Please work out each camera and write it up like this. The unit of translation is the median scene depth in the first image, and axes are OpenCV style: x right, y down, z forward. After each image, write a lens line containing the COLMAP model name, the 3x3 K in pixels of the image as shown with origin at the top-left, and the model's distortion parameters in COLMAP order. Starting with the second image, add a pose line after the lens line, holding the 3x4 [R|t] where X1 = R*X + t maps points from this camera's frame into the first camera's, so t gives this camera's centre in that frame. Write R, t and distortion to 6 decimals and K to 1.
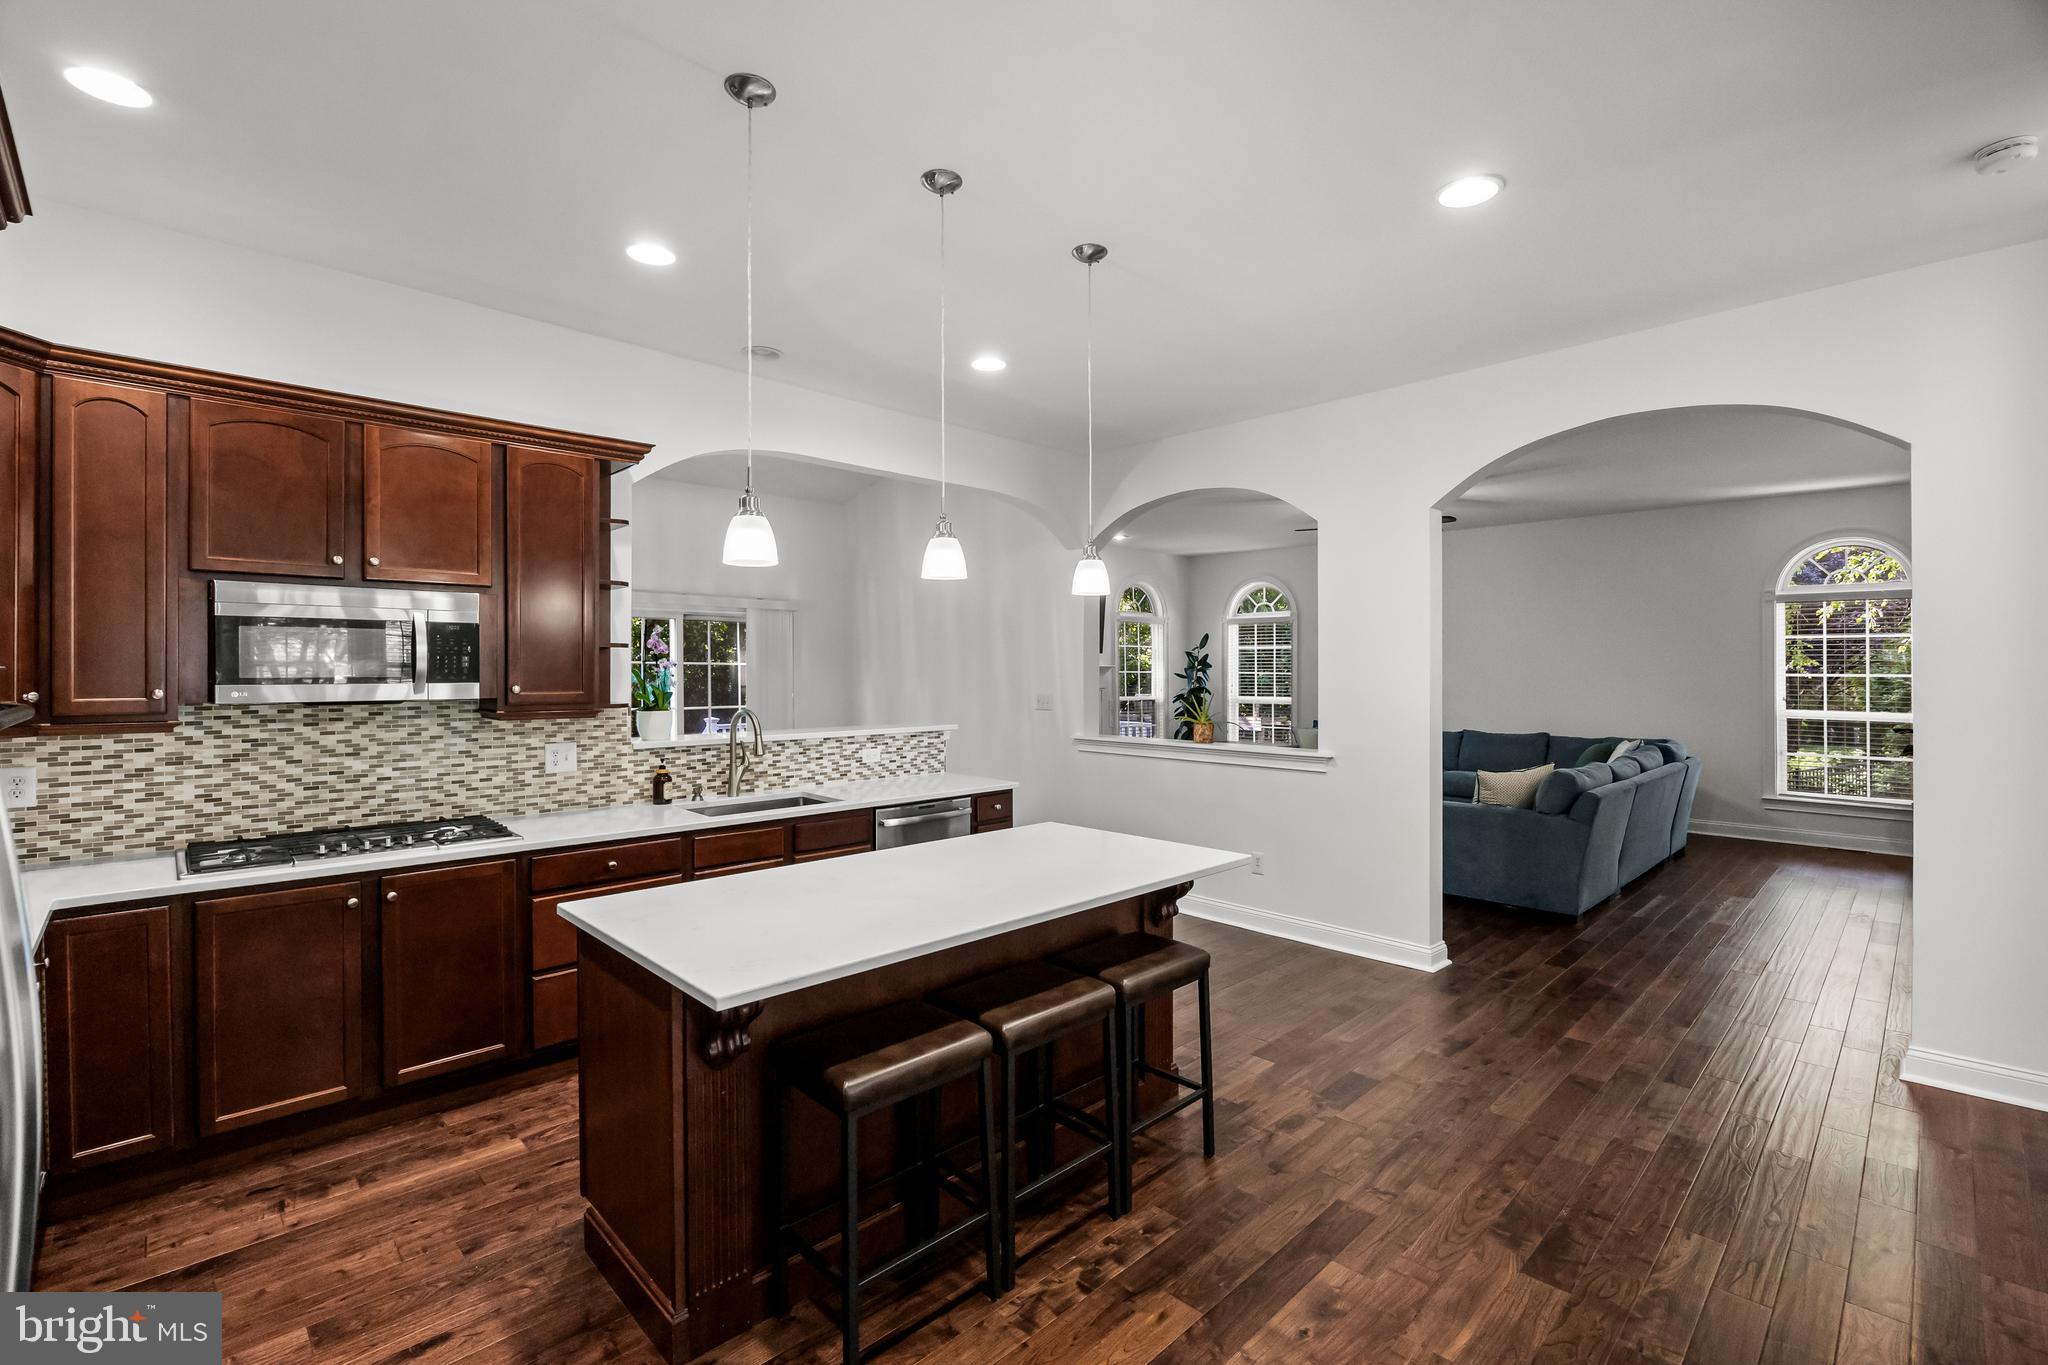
lens RADIAL K [[900.6, 0, 1024.2], [0, 900.6, 678.9], [0, 0, 1]] dist [-0.005654, -0.000543]
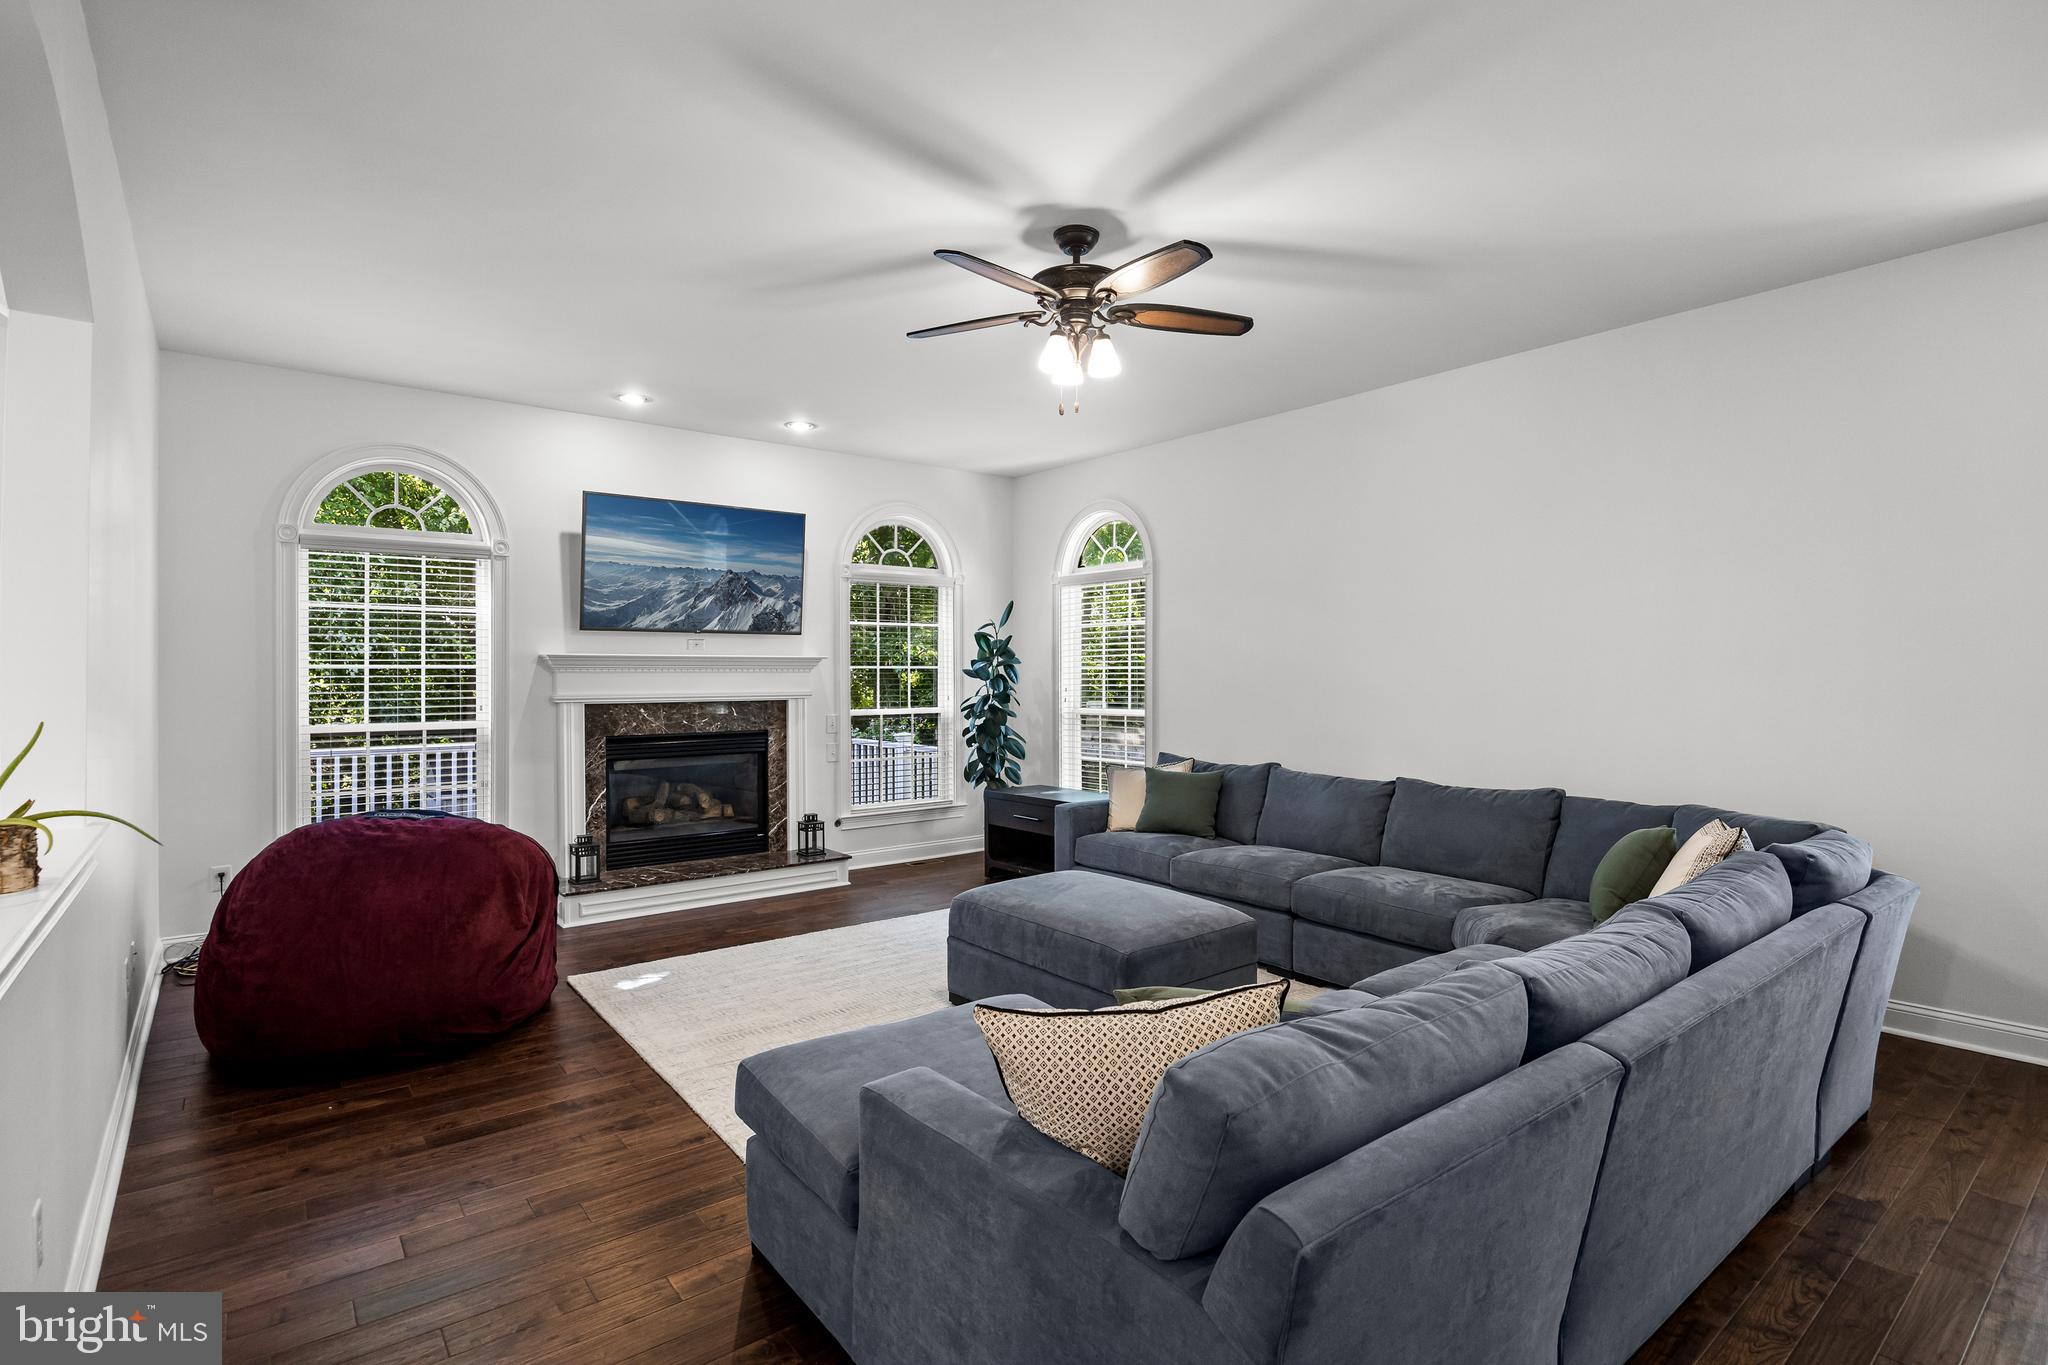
lens RADIAL K [[993.0, 0, 1030.2], [0, 993.0, 670.1], [0, 0, 1]] dist [-0.017770, 0.000168]
pose [[0.994888, -0.004034, -0.100903, 0.277673], [0.002653, 0.999901, -0.013815, 0.003892], [0.100948, 0.013477, 0.994800, 0.358871]]
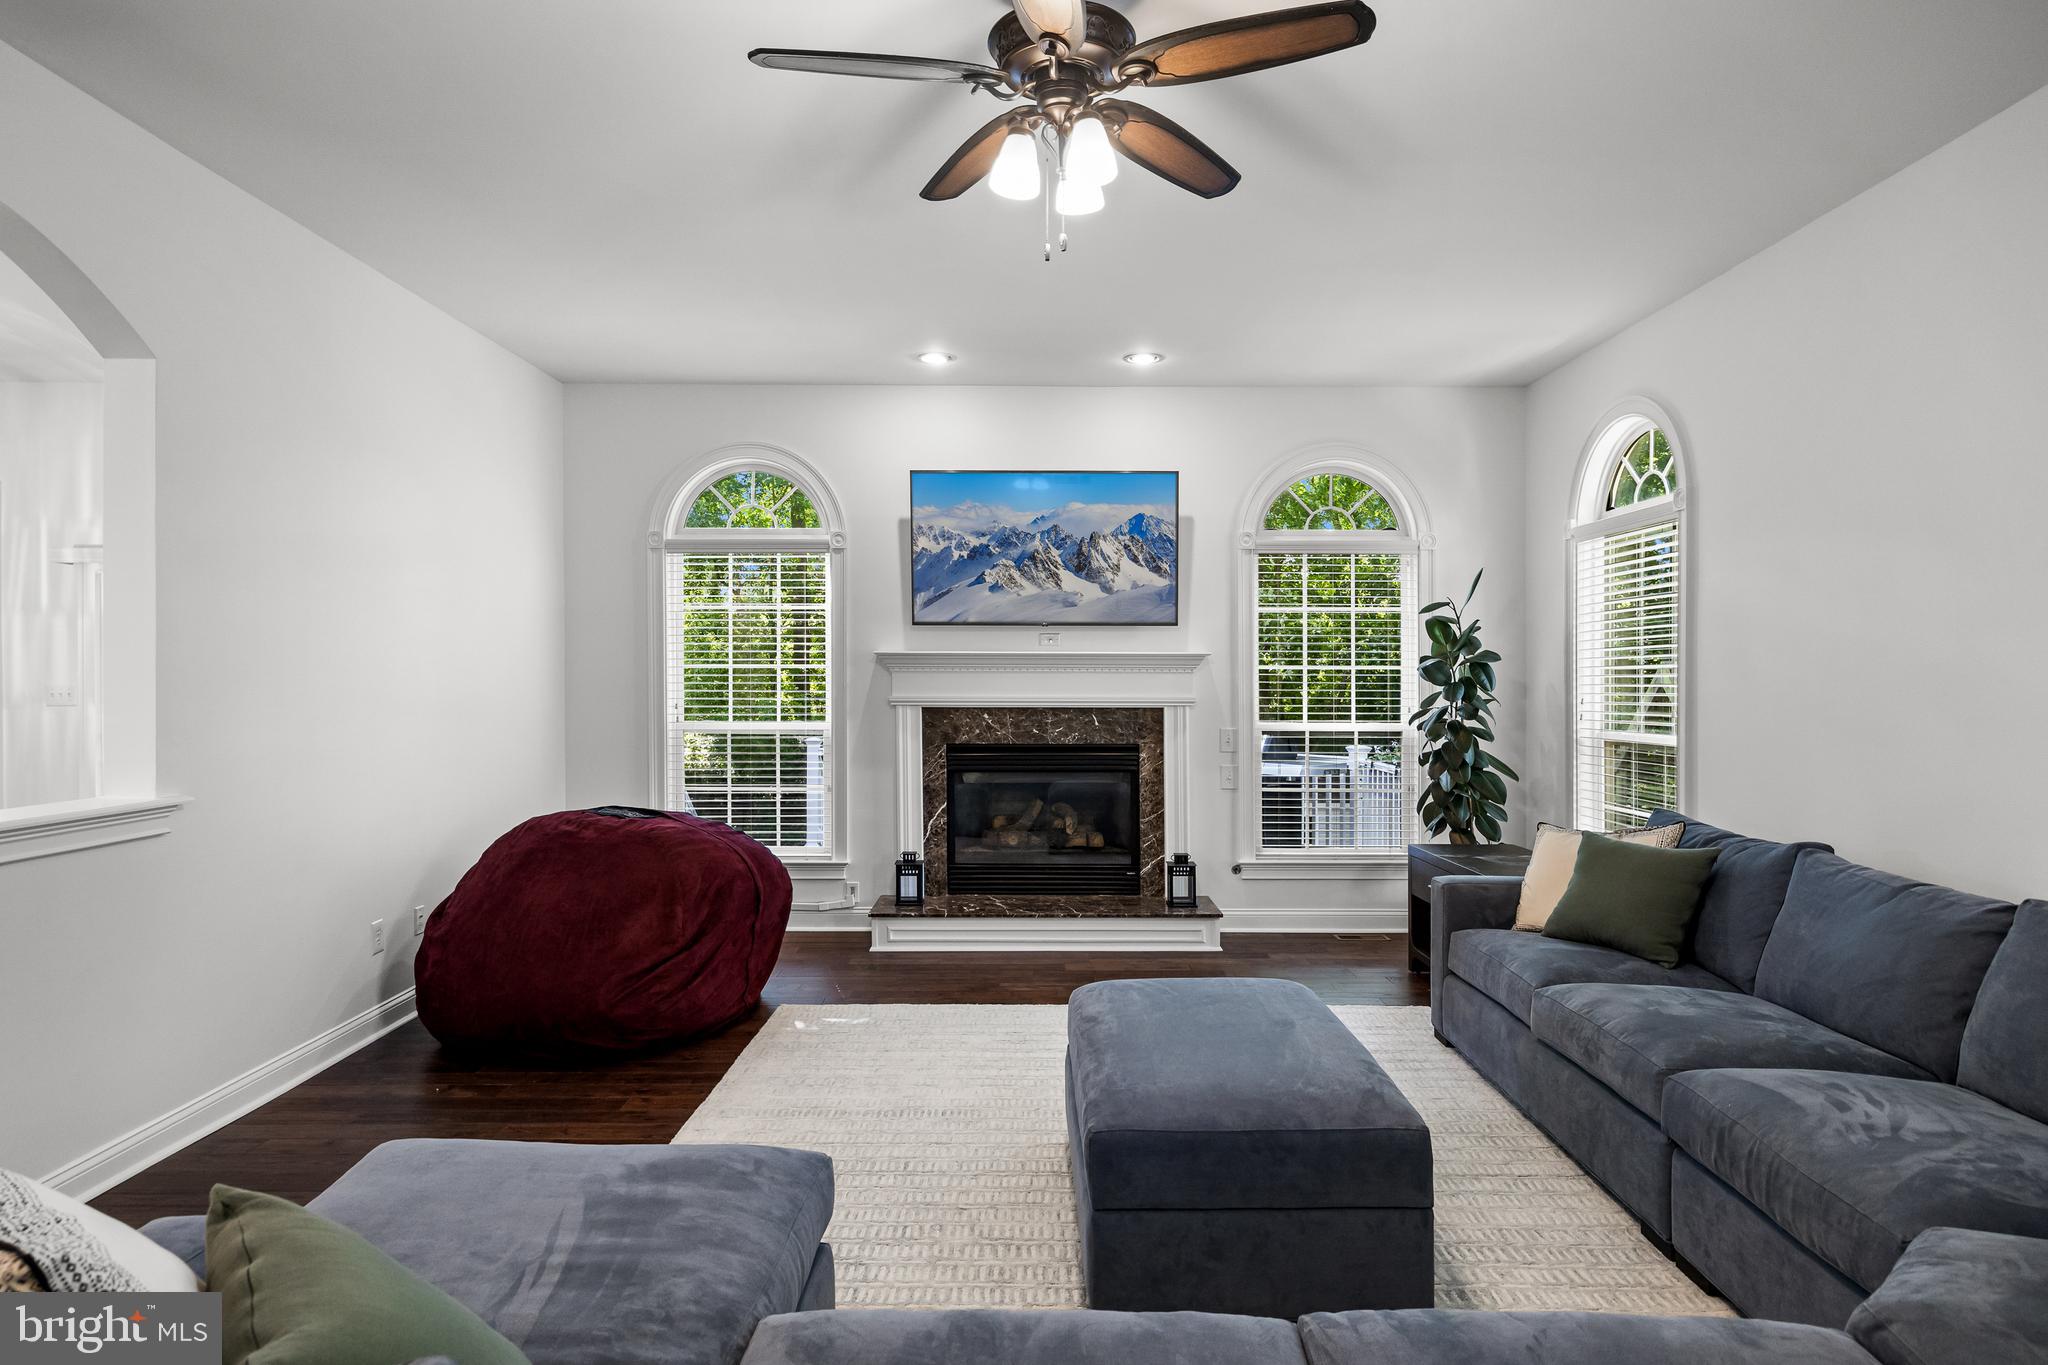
lens RADIAL K [[1154.2, 0, 1017.4], [0, 1154.2, 680.4], [0, 0, 1]] dist [-0.004626, 0.001101]
pose [[0.712170, 0.002445, -0.702003, 0.410403], [-0.009333, 0.999939, -0.005986, 0.004121], [0.701945, 0.010815, 0.712149, 0.495161]]
